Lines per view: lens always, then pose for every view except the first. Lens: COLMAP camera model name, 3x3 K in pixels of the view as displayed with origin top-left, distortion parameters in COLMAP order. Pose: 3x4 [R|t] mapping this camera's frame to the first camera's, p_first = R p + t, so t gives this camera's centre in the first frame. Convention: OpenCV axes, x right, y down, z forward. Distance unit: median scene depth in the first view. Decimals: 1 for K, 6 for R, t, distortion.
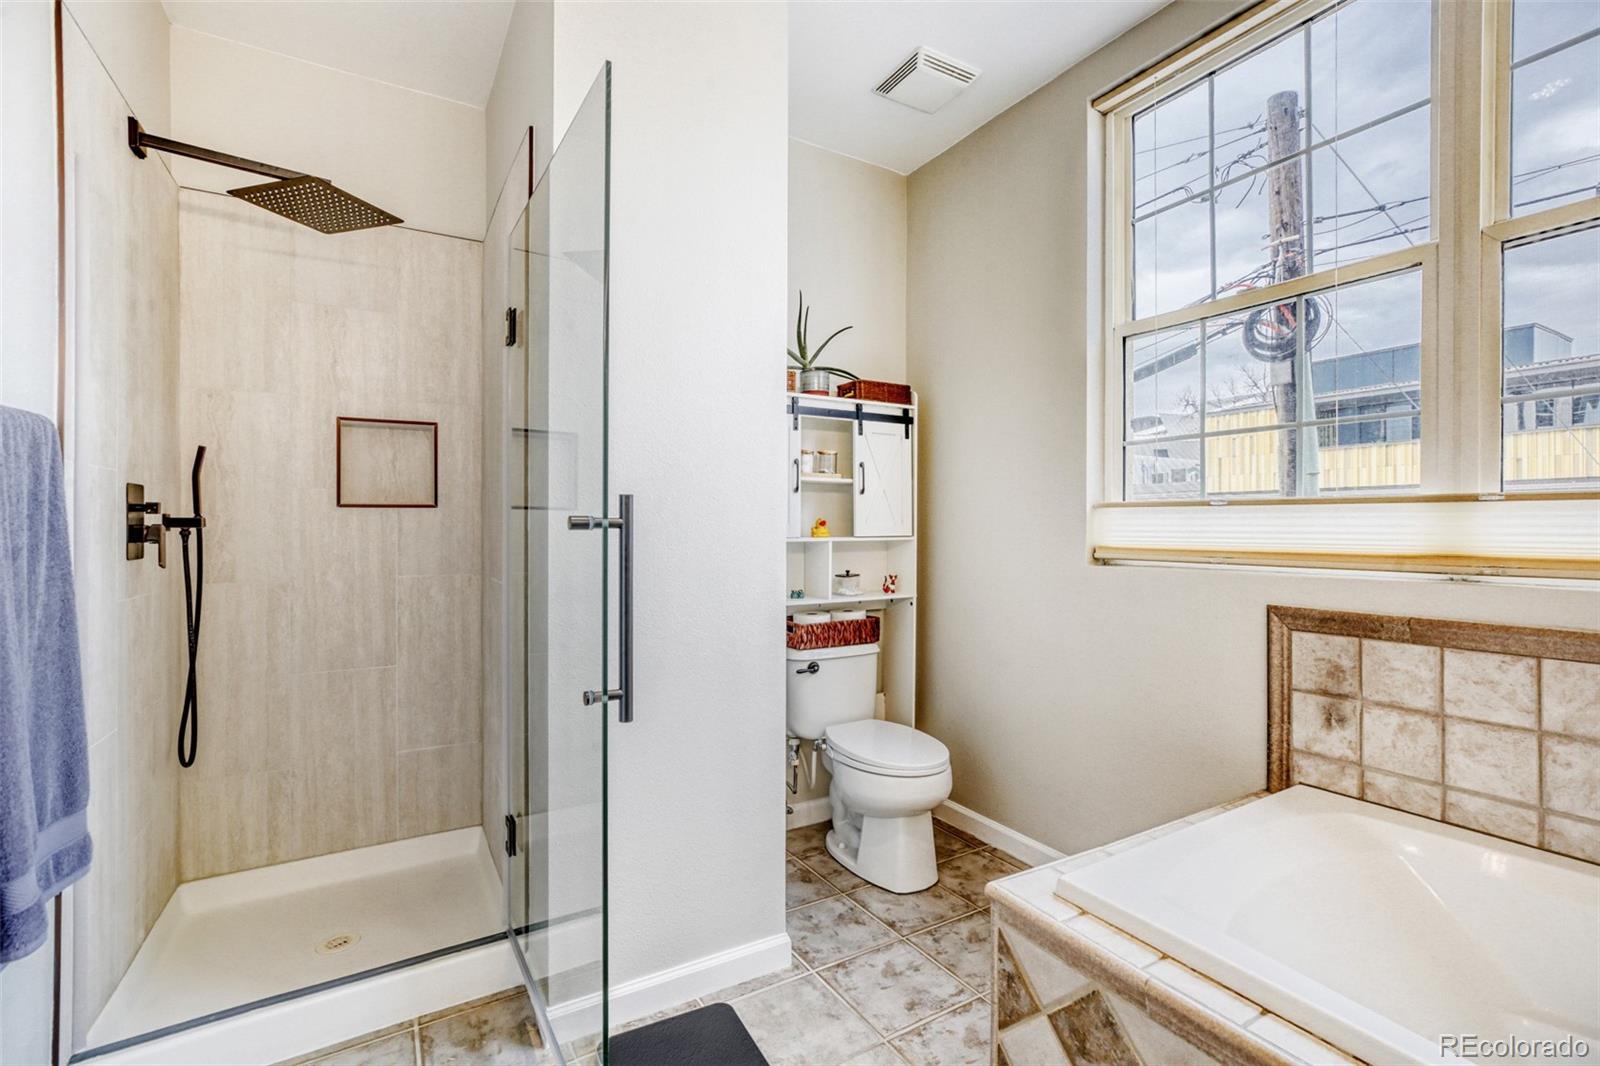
lens RADIAL K [[701.1, 0, 799.9], [0, 701.1, 534.6], [0, 0, 1]] dist [-0.003342, 0.002775]
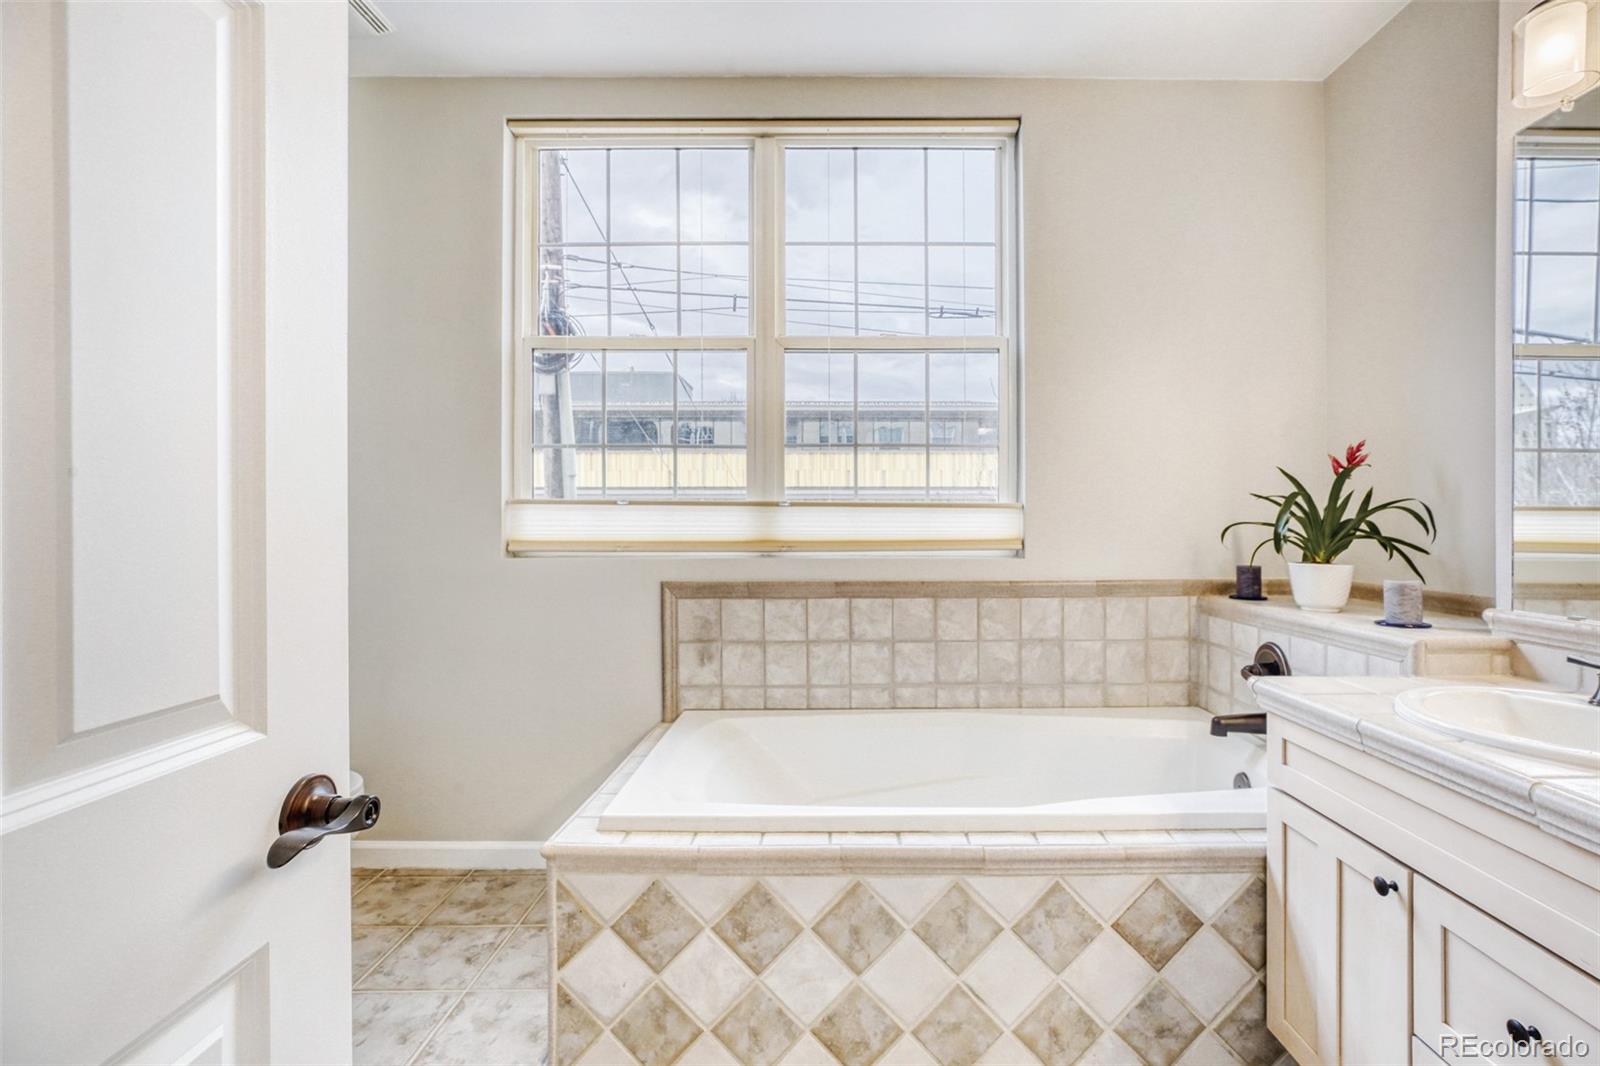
lens RADIAL K [[759.2, 0, 807.3], [0, 759.2, 529.1], [0, 0, 1]] dist [0.000082, 0.000921]
pose [[0.529456, -0.007275, 0.848306, -0.442812], [0.007092, 0.999966, 0.004149, -0.001906], [-0.848308, 0.003819, 0.529490, 0.011997]]
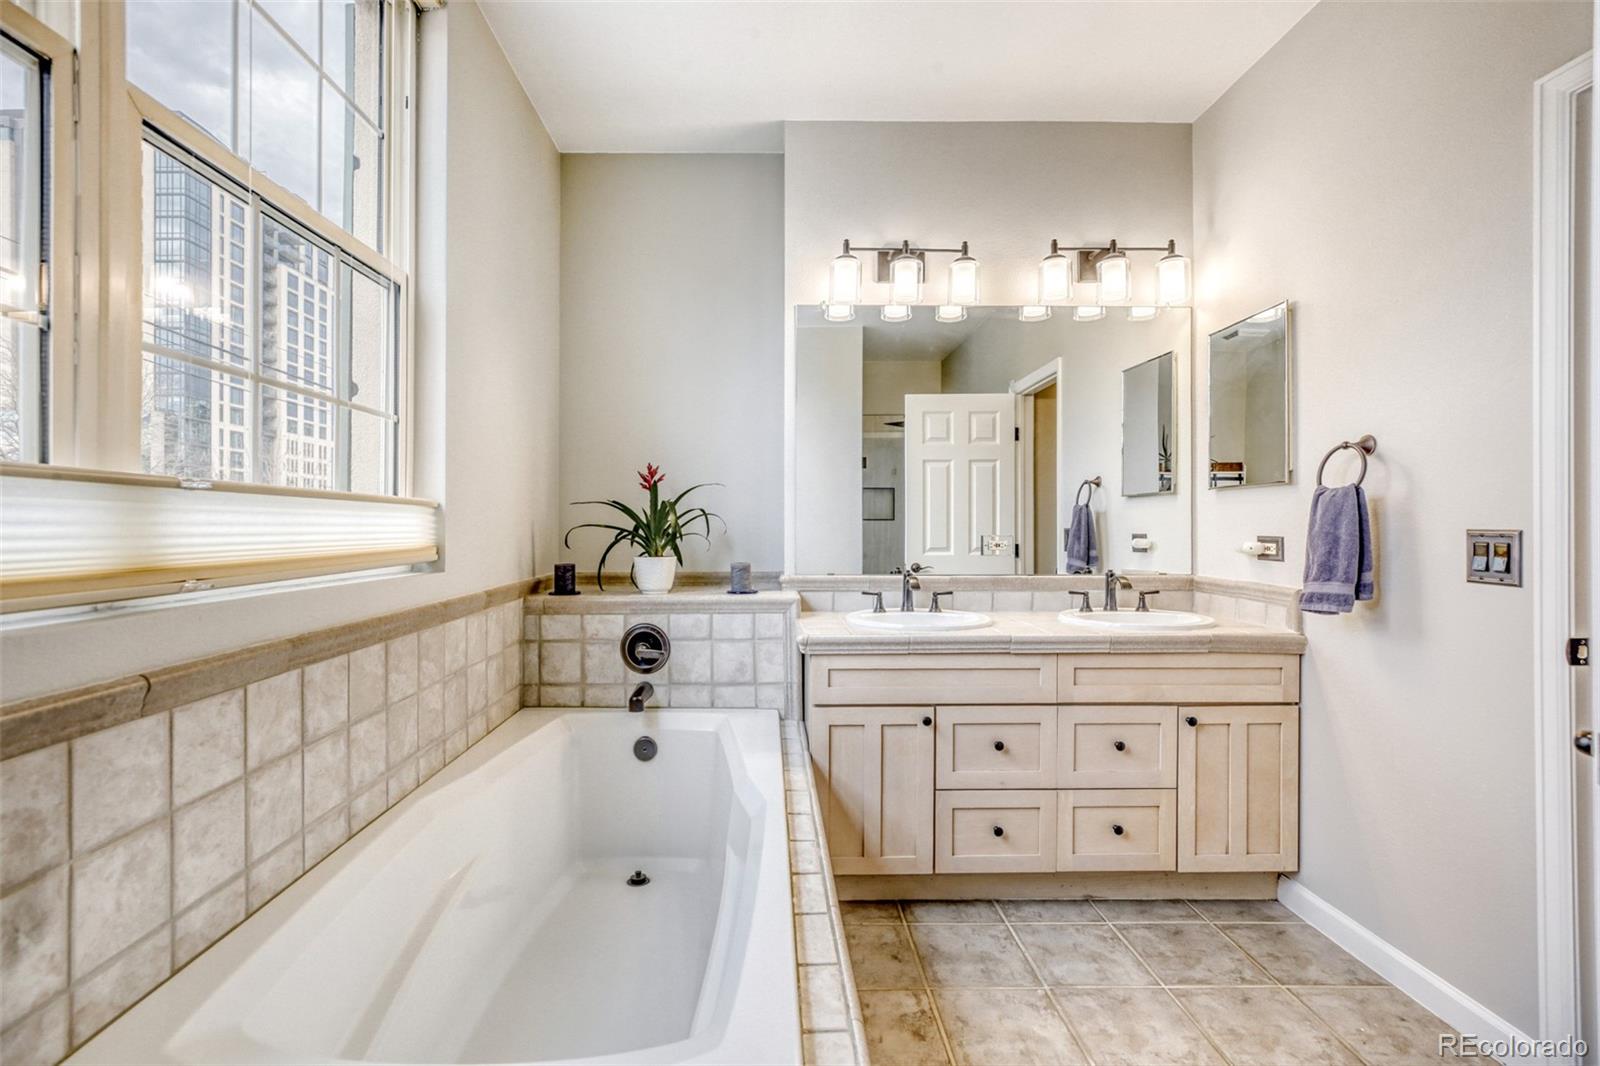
lens RADIAL K [[725.6, 0, 803.1], [0, 725.6, 523.9], [0, 0, 1]] dist [-0.022785, 0.012092]
pose [[-0.886789, -0.001566, 0.462171, 0.079025], [0.000491, 0.999991, 0.004330, -0.013223], [-0.462174, 0.004067, -0.886780, 1.224912]]
